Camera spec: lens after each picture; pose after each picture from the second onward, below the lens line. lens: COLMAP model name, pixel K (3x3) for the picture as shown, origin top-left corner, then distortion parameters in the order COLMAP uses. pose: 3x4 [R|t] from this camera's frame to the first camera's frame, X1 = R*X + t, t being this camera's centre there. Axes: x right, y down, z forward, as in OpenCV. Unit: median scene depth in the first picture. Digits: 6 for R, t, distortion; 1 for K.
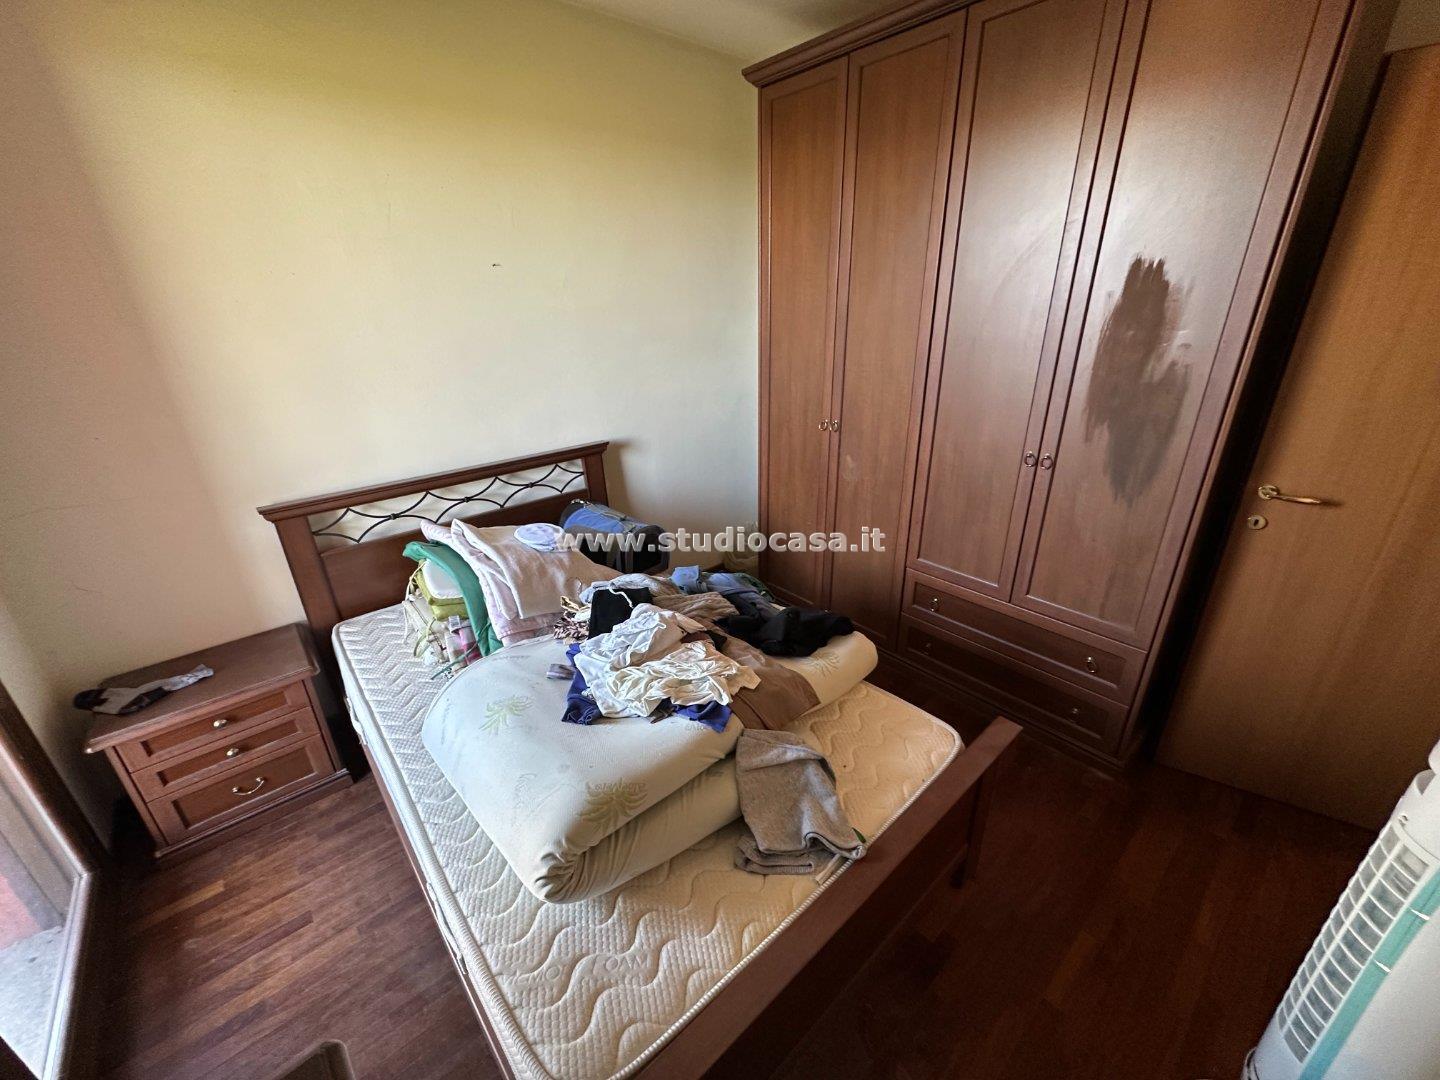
lens RADIAL K [[574.5, 0, 718.0], [0, 574.5, 543.2], [0, 0, 1]] dist [-0.000955, -0.000015]
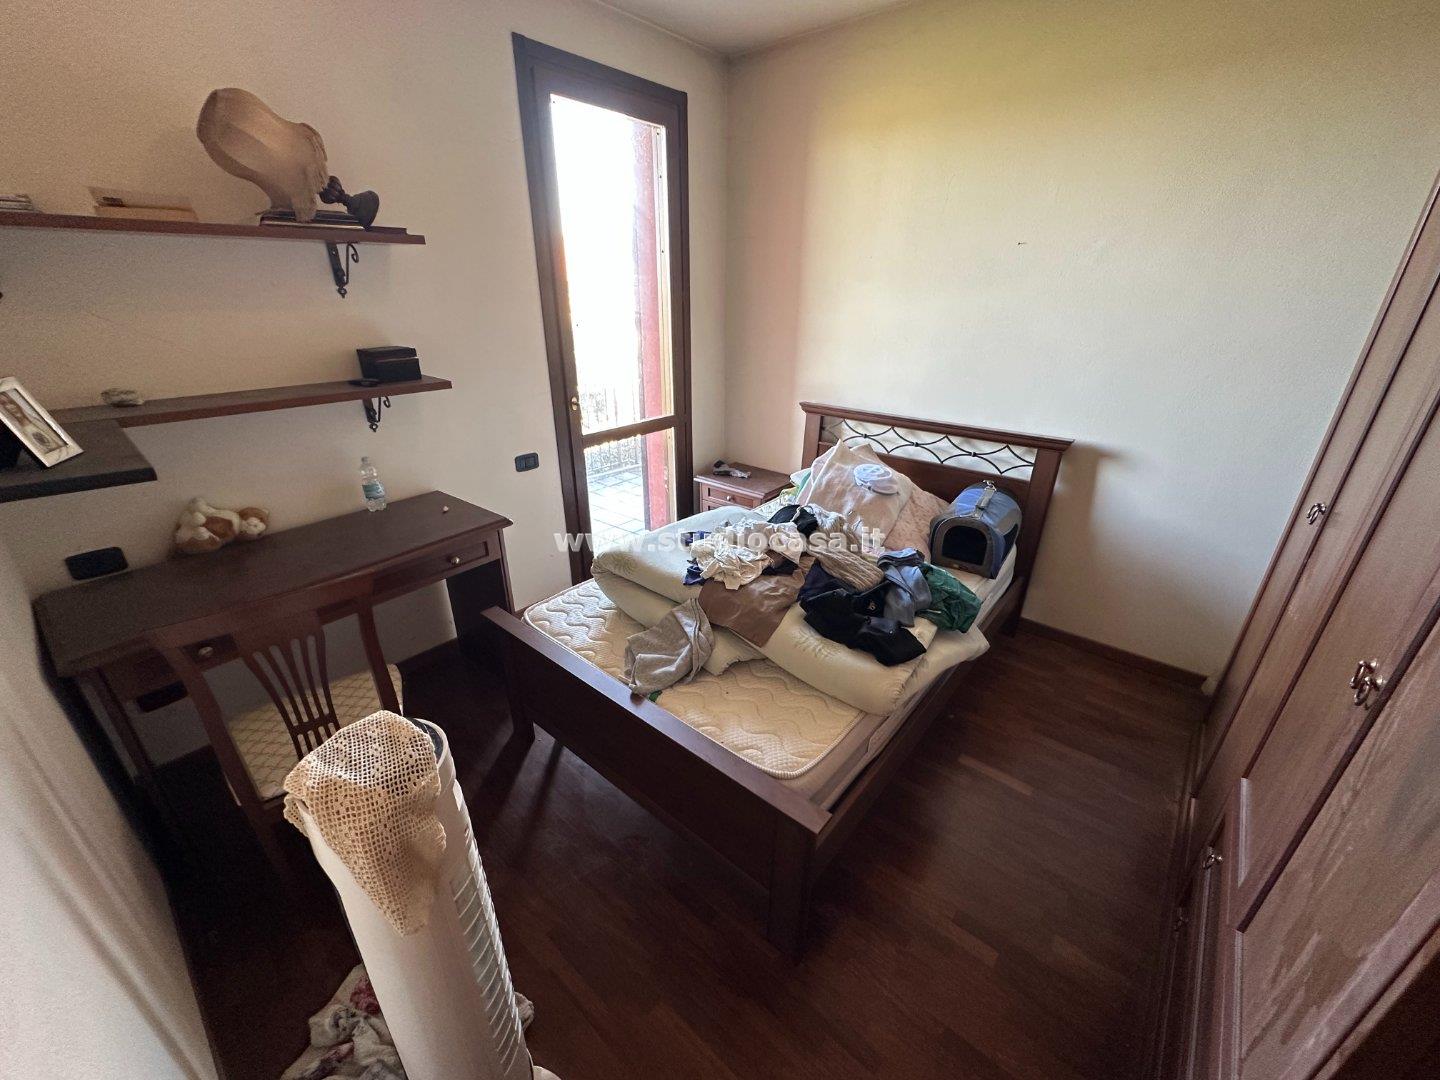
lens RADIAL K [[574.5, 0, 717.9], [0, 574.5, 541.5], [0, 0, 1]] dist [-0.000955, -0.000015]
pose [[0.154073, 0.432767, -0.888242, 0.802354], [-0.391533, 0.852124, 0.347255, -0.192566], [0.907173, 0.294274, 0.300732, 0.388413]]
